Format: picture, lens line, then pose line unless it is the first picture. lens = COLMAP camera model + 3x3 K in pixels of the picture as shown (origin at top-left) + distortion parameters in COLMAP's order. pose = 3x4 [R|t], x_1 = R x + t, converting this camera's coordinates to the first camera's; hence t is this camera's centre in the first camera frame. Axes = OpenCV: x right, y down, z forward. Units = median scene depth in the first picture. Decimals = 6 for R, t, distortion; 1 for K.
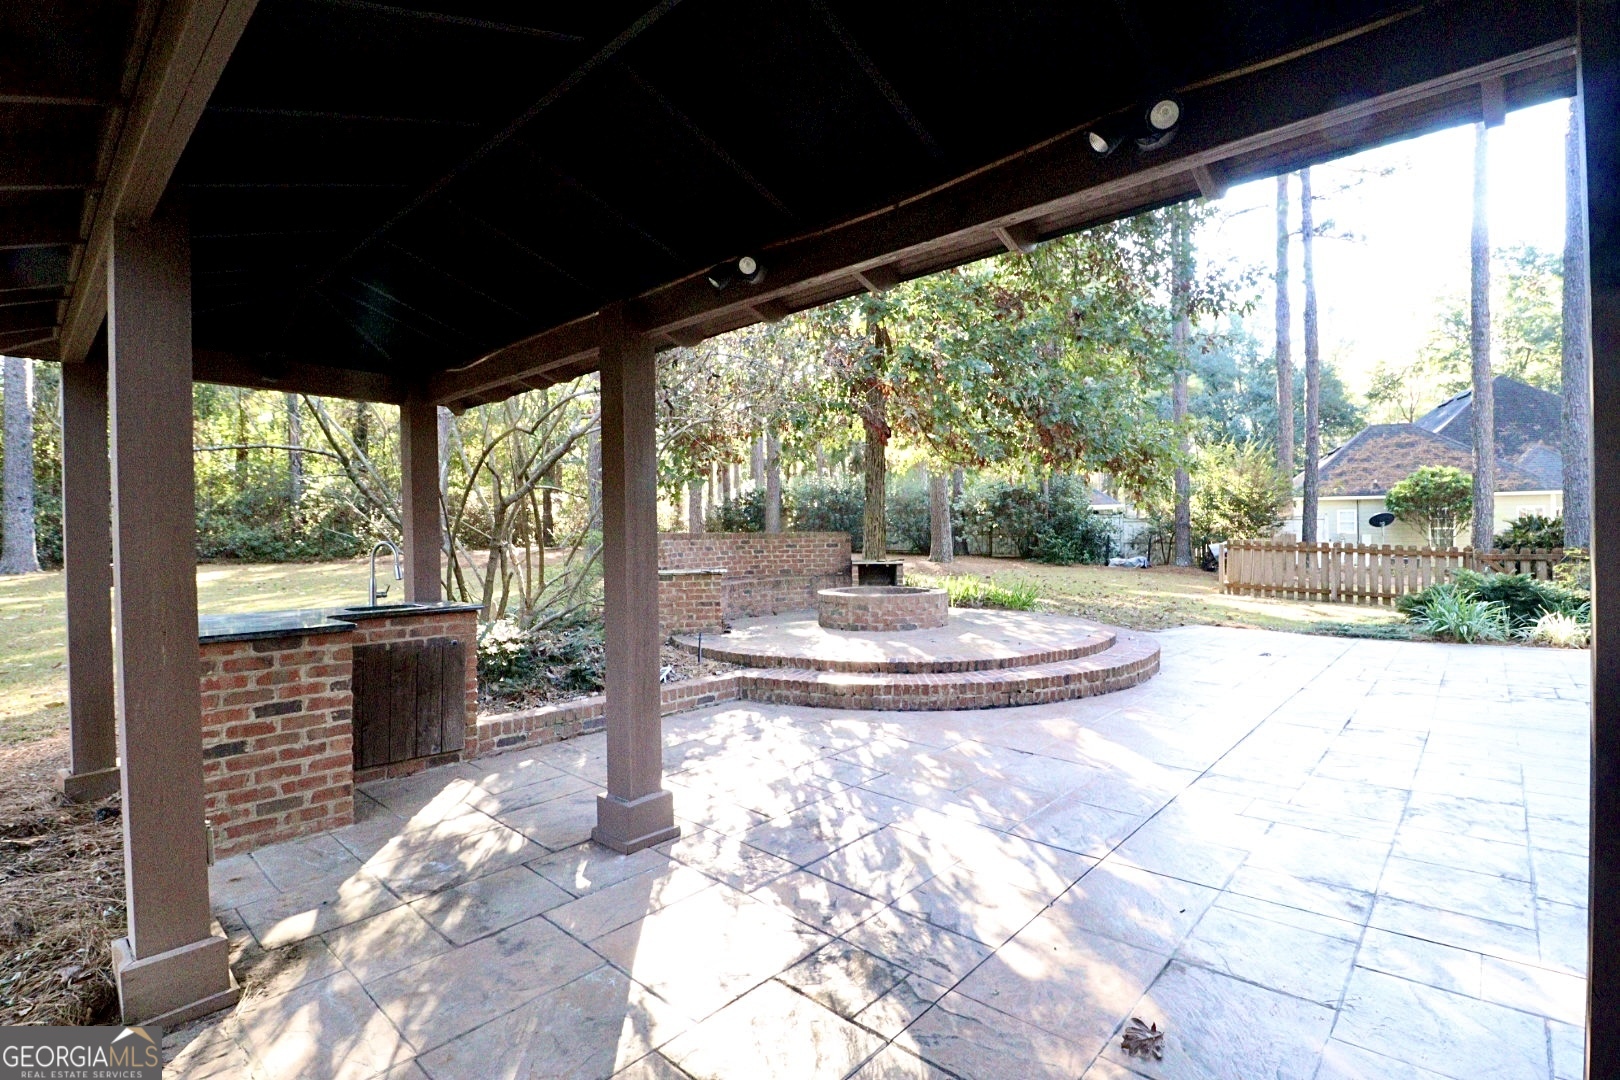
lens RADIAL K [[763.5, 0, 802.9], [0, 763.5, 541.9], [0, 0, 1]] dist [-0.005770, -0.001076]
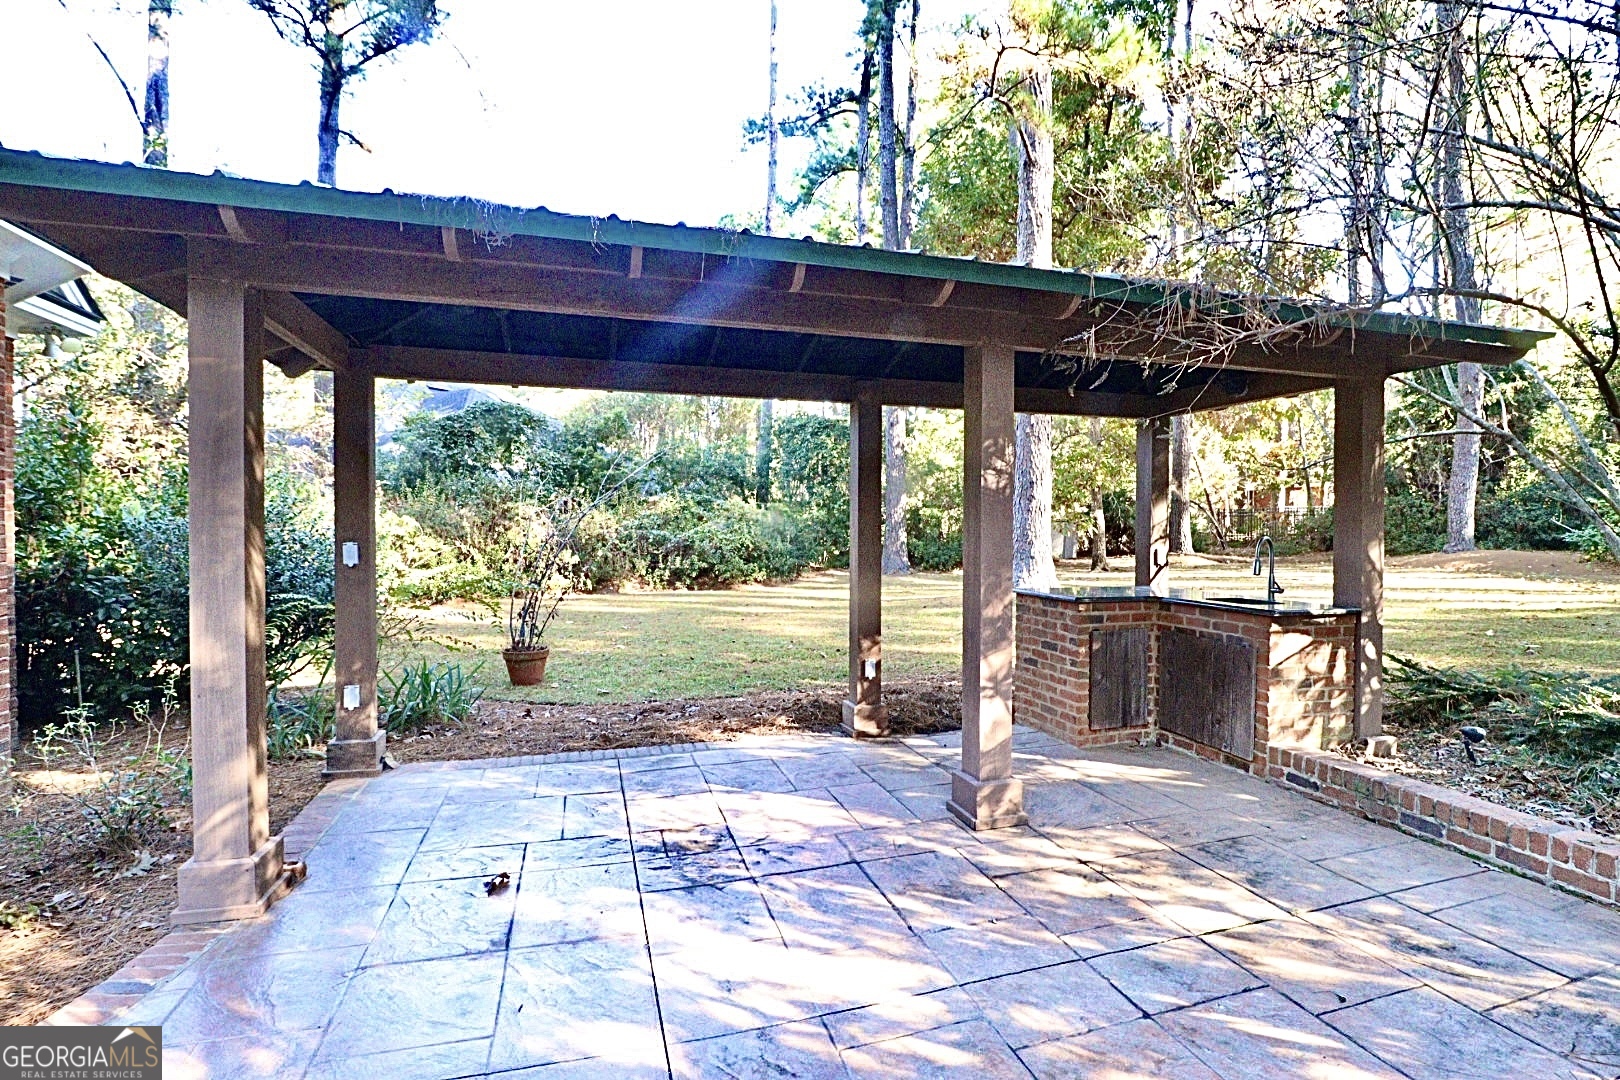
lens RADIAL K [[763.5, 0, 802.9], [0, 763.5, 541.9], [0, 0, 1]] dist [-0.005770, -0.001076]
pose [[-0.523703, 0.028425, -0.851426, 0.864894], [0.001131, 0.999466, 0.032671, -0.036137], [0.851900, 0.016148, -0.523456, 1.417721]]
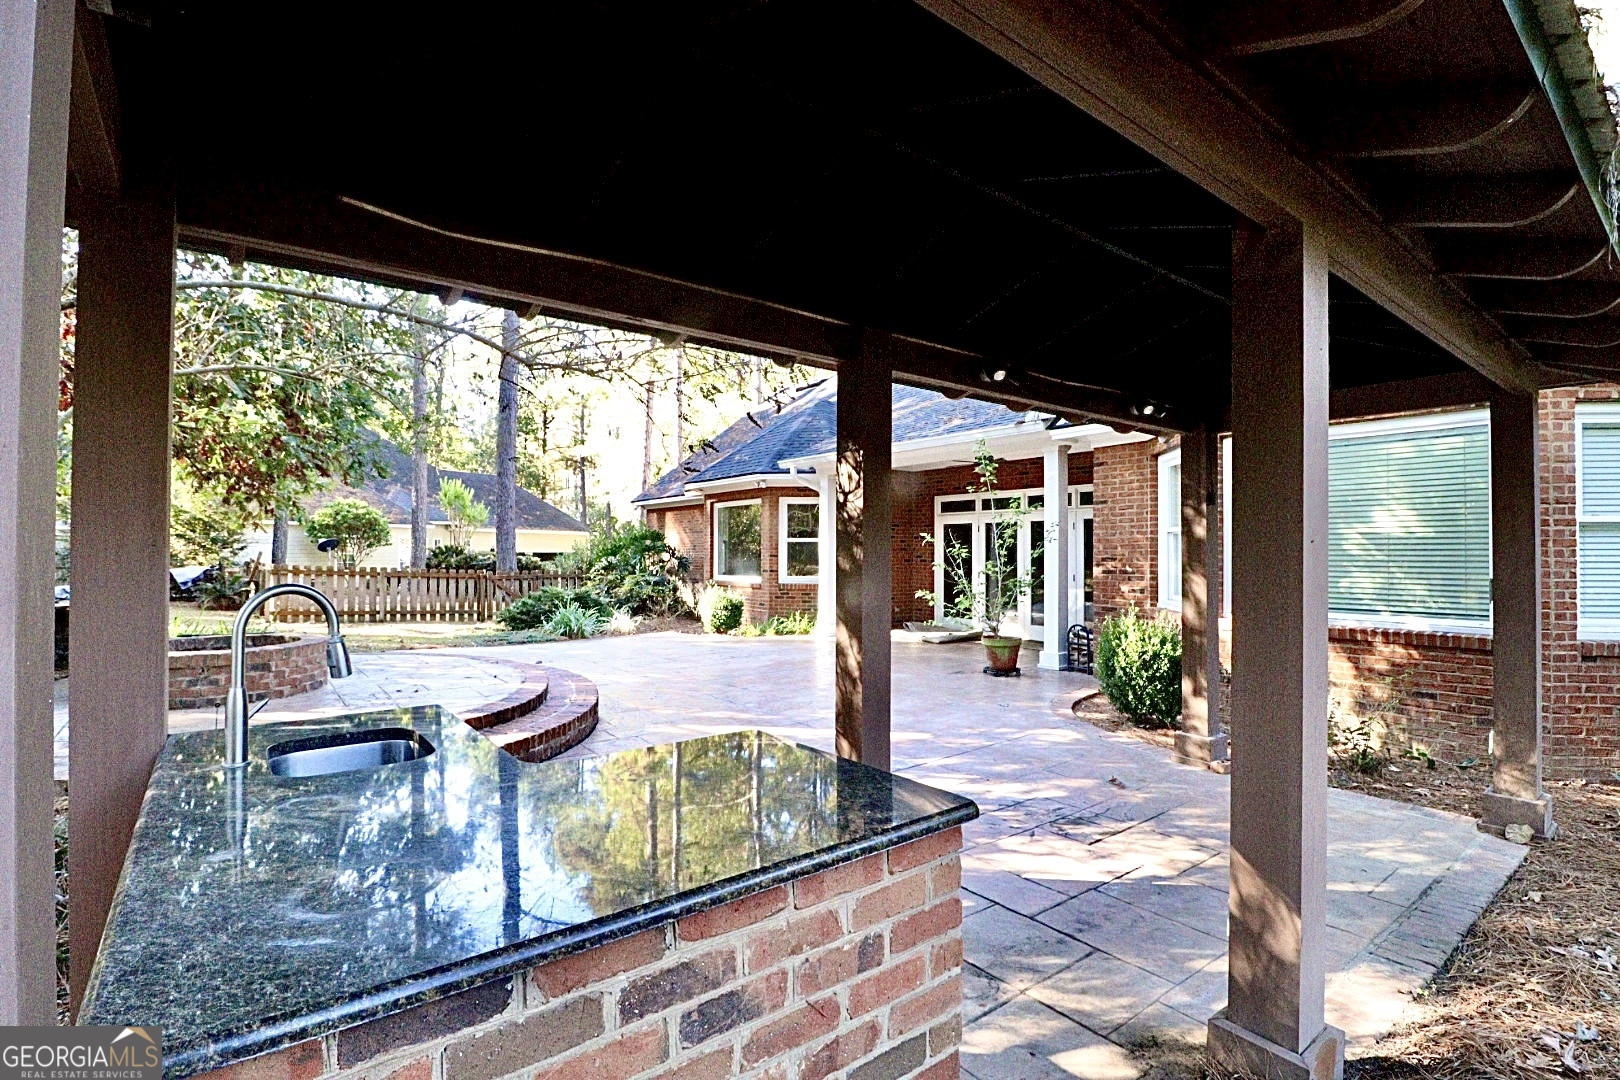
lens RADIAL K [[750.5, 0, 833.9], [0, 750.5, 539.6], [0, 0, 1]] dist [-0.002047, -0.000236]
pose [[0.146200, 0.031232, 0.988762, -1.233804], [0.001876, 0.999491, -0.031848, -0.013130], [-0.989253, 0.006511, 0.146067, 0.945999]]
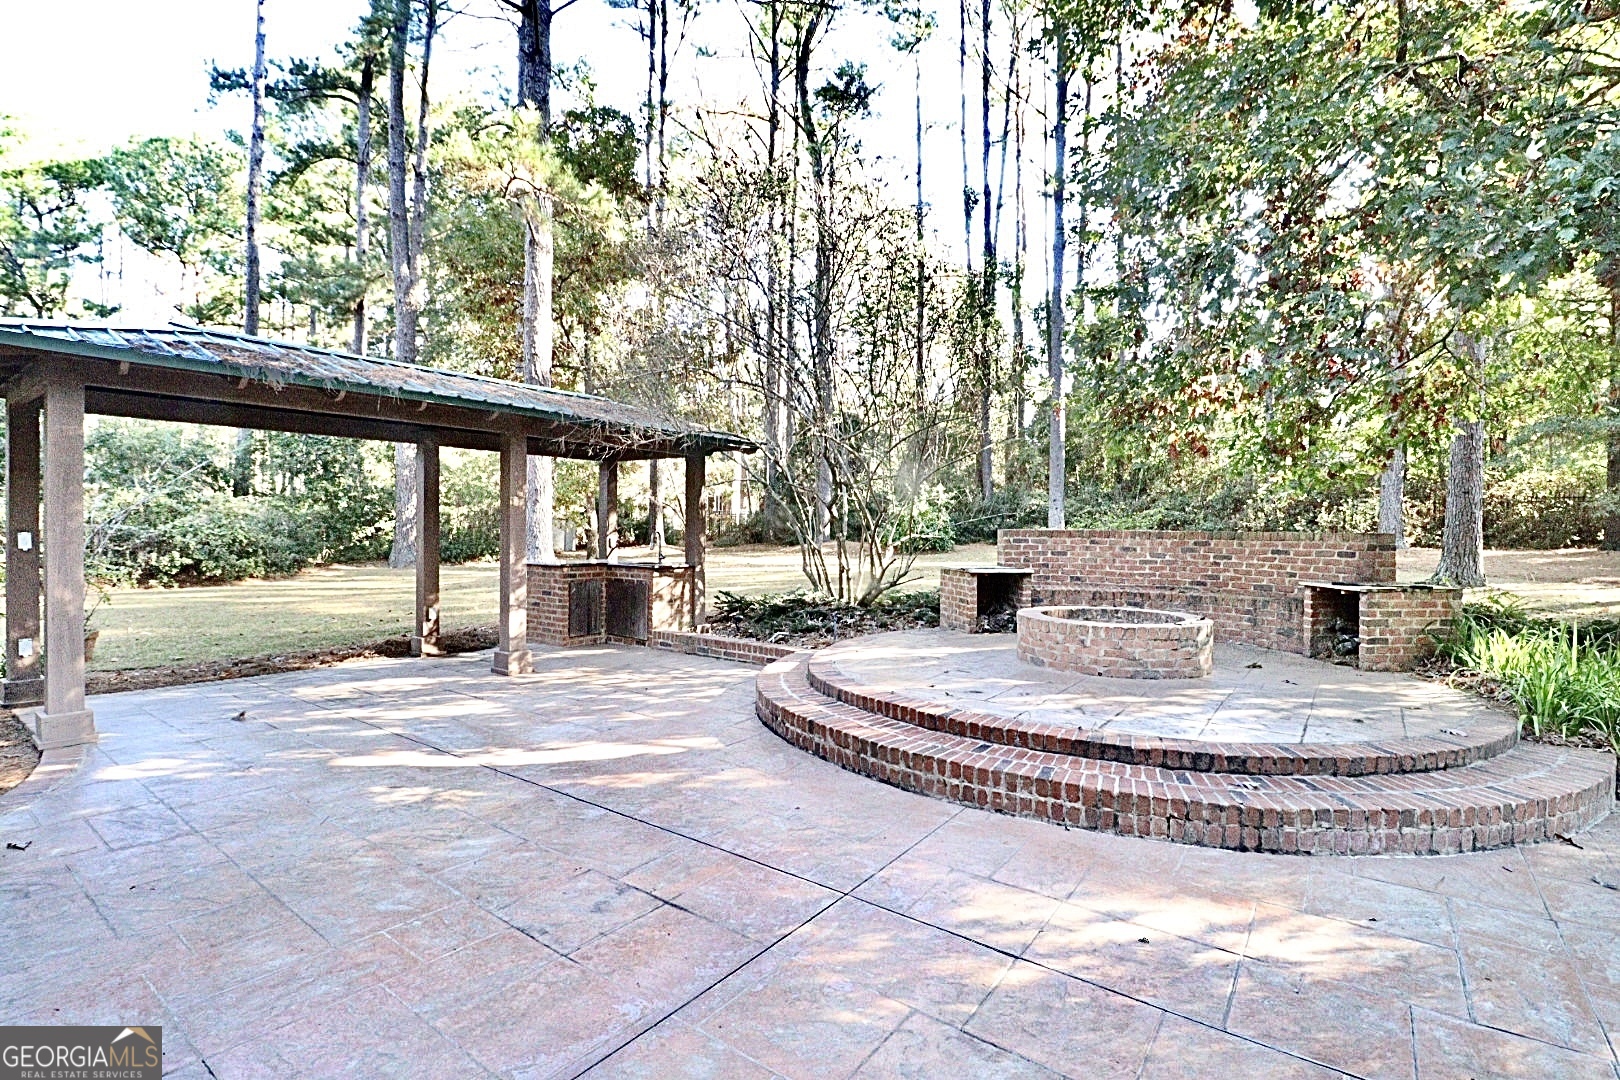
lens RADIAL K [[763.5, 0, 802.9], [0, 763.5, 541.9], [0, 0, 1]] dist [-0.005770, -0.001076]
pose [[0.075379, 0.032920, -0.996611, 2.021662], [-0.015254, 0.999376, 0.031858, -0.052987], [0.997038, 0.012801, 0.075834, 1.726749]]
